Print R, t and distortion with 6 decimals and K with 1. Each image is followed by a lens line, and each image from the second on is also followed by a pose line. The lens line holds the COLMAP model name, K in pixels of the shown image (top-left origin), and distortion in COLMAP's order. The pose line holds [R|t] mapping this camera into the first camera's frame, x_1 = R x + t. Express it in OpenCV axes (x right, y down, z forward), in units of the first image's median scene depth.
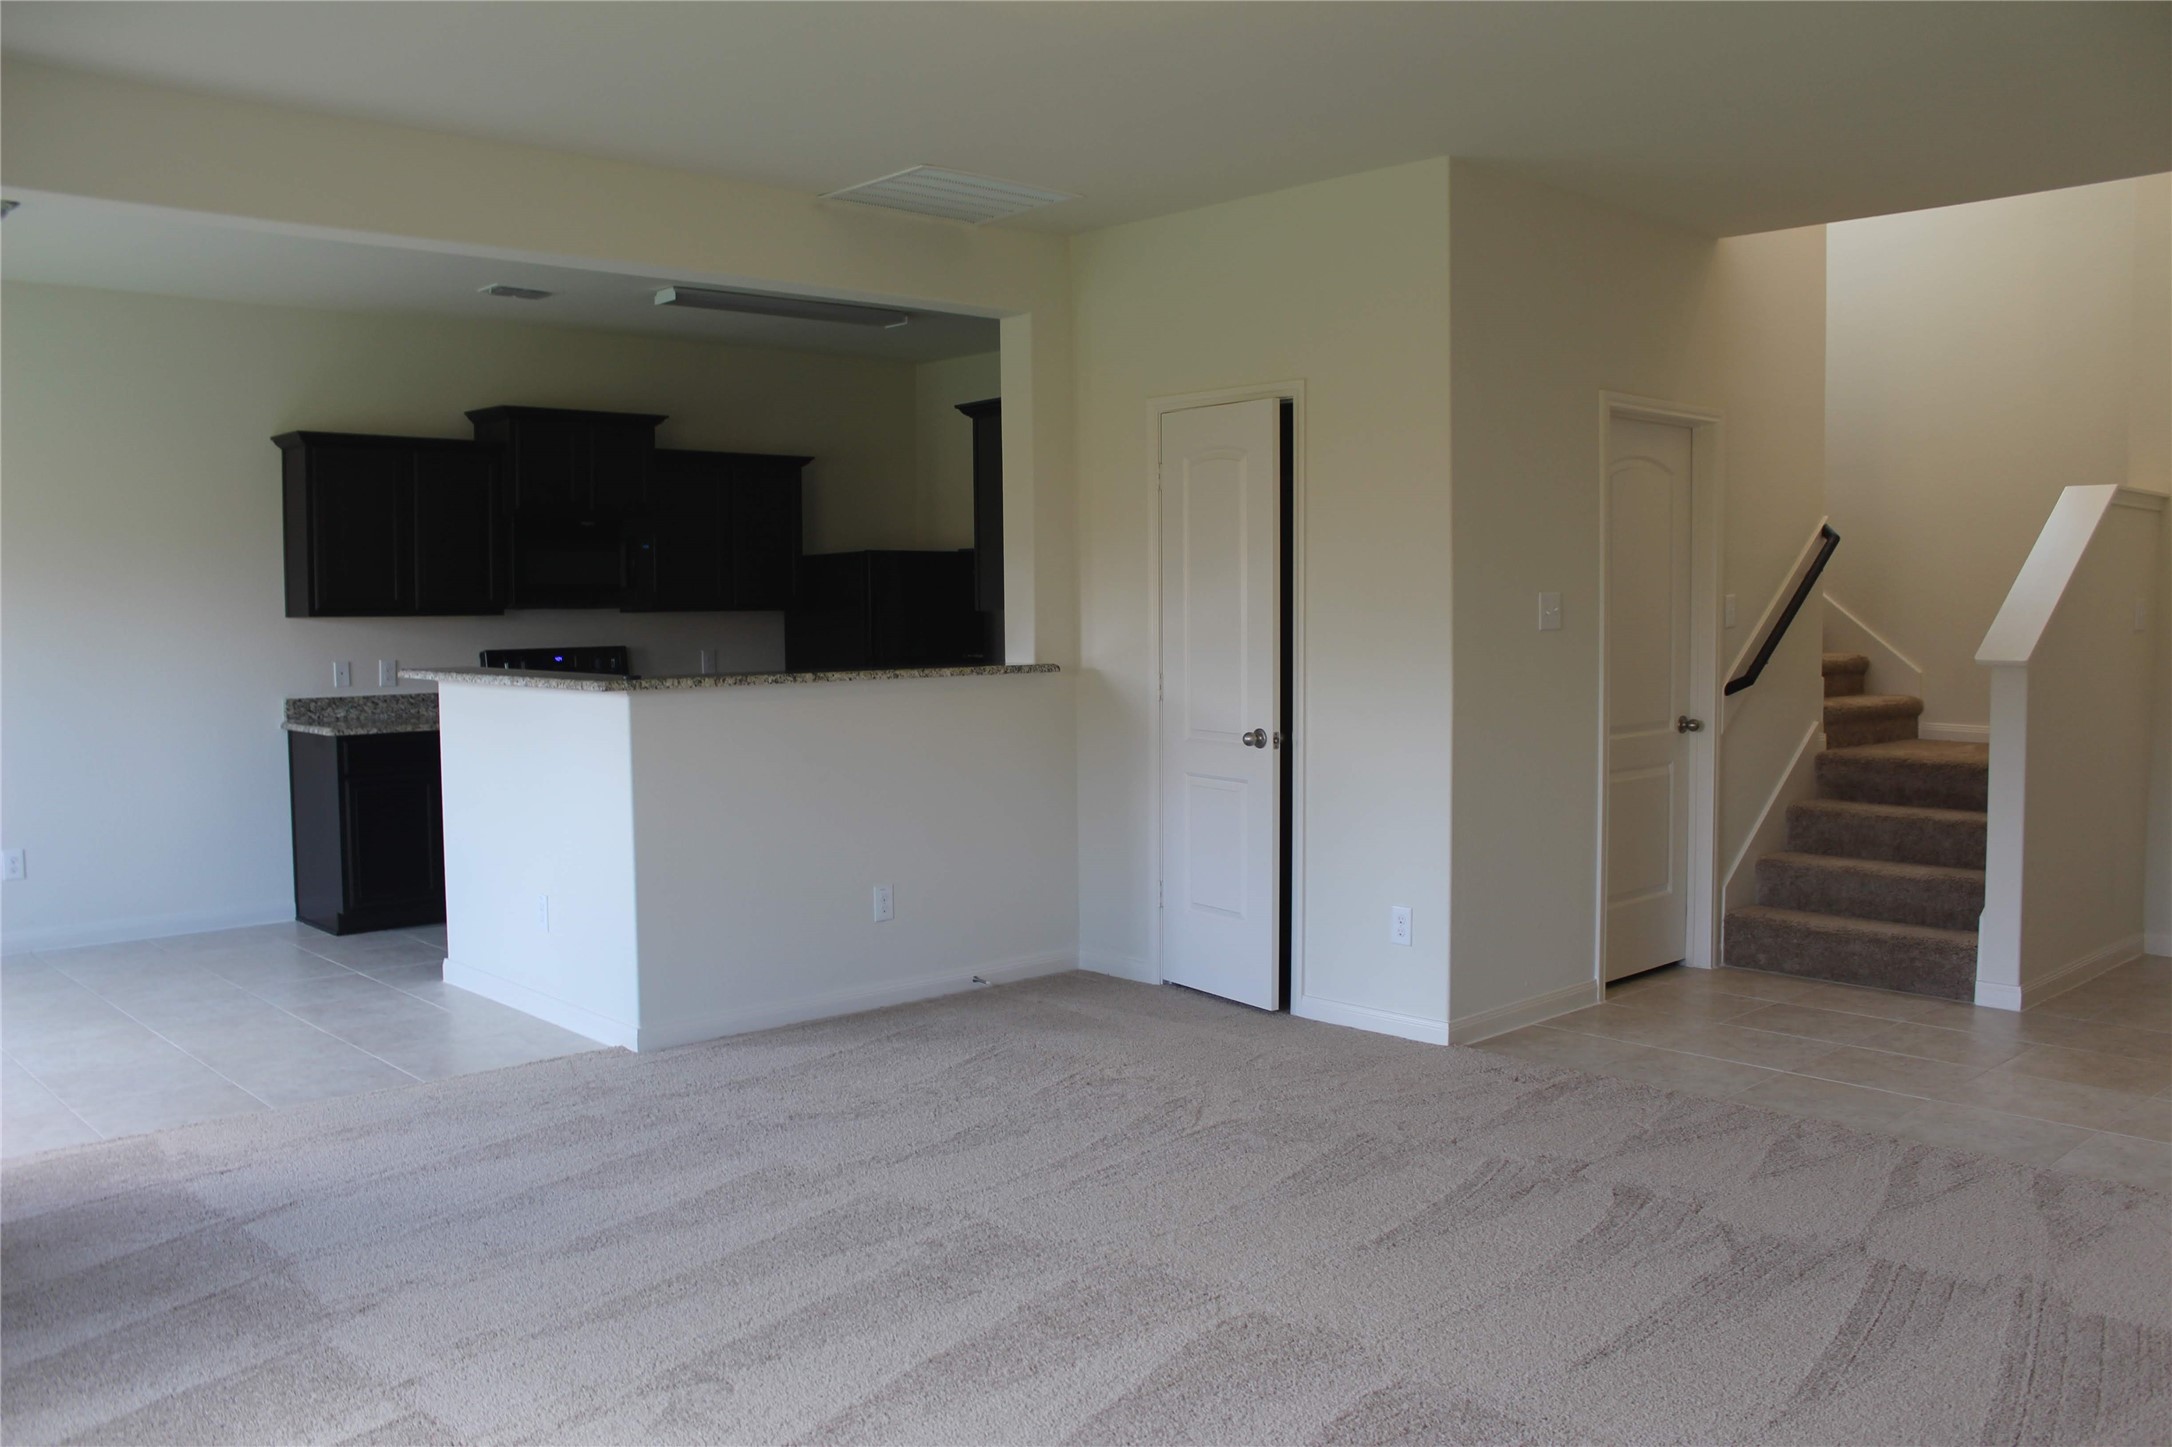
lens RADIAL K [[1718.2, 0, 1086.0], [0, 1718.2, 723.5], [0, 0, 1]] dist [-0.072633, 0.003205]
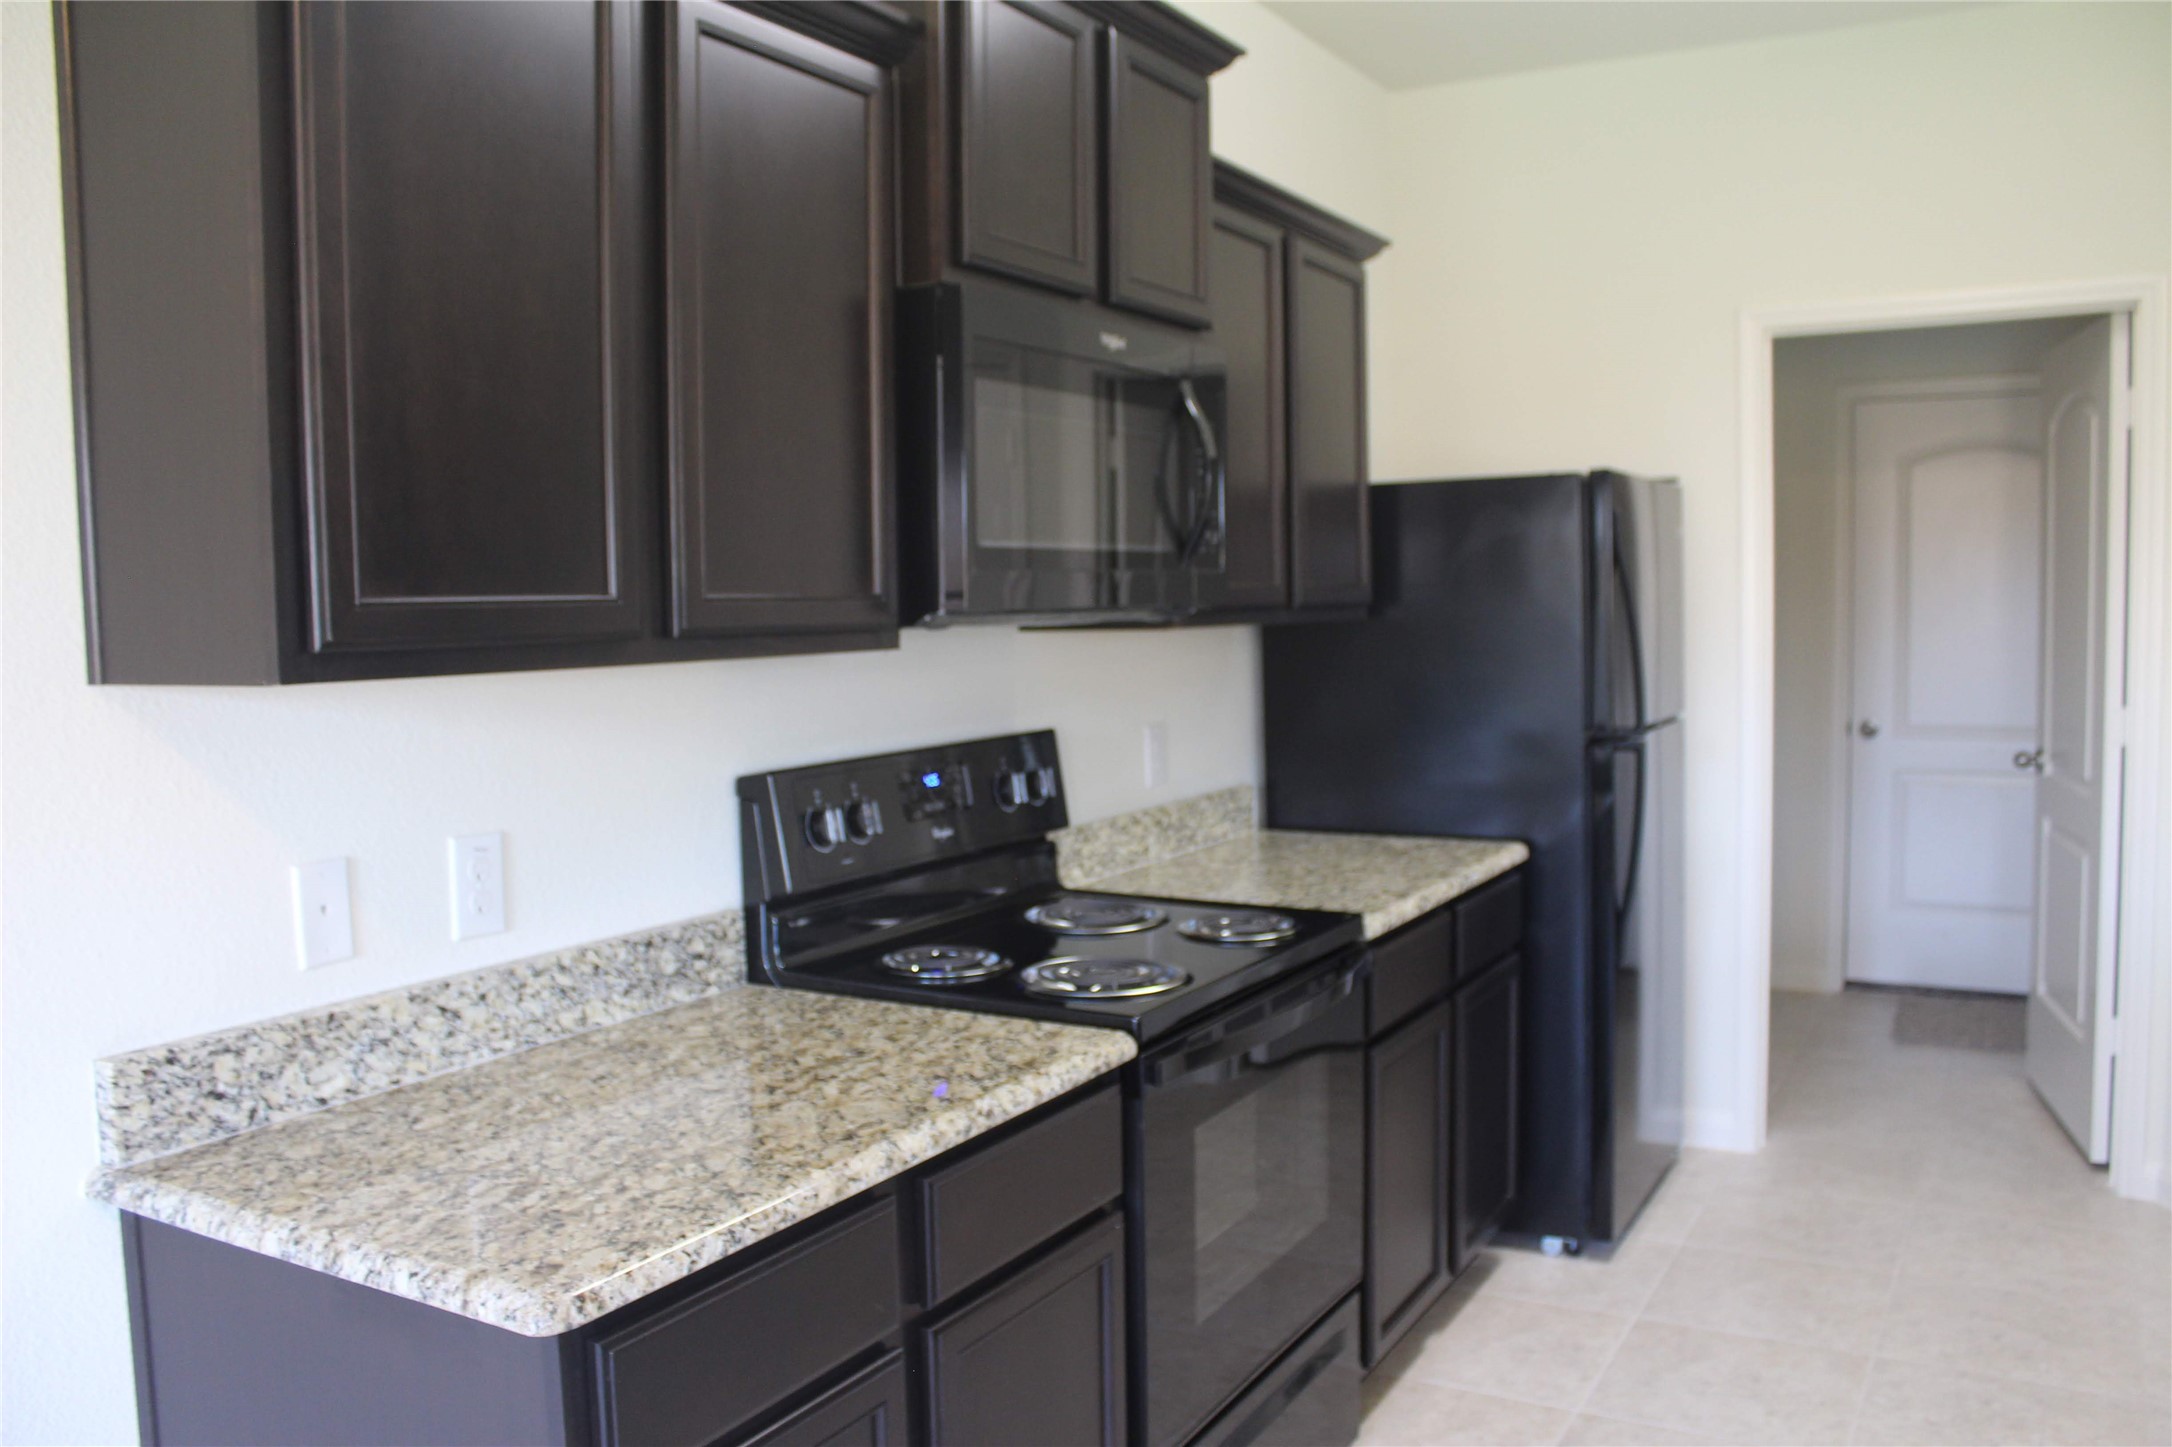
lens RADIAL K [[1718.2, 0, 1086.0], [0, 1718.2, 723.5], [0, 0, 1]] dist [-0.072633, 0.003205]
pose [[0.957727, -0.028764, 0.286236, -0.407783], [0.027631, 0.999586, 0.007998, -0.055085], [-0.286348, 0.000249, 0.958126, 0.748308]]
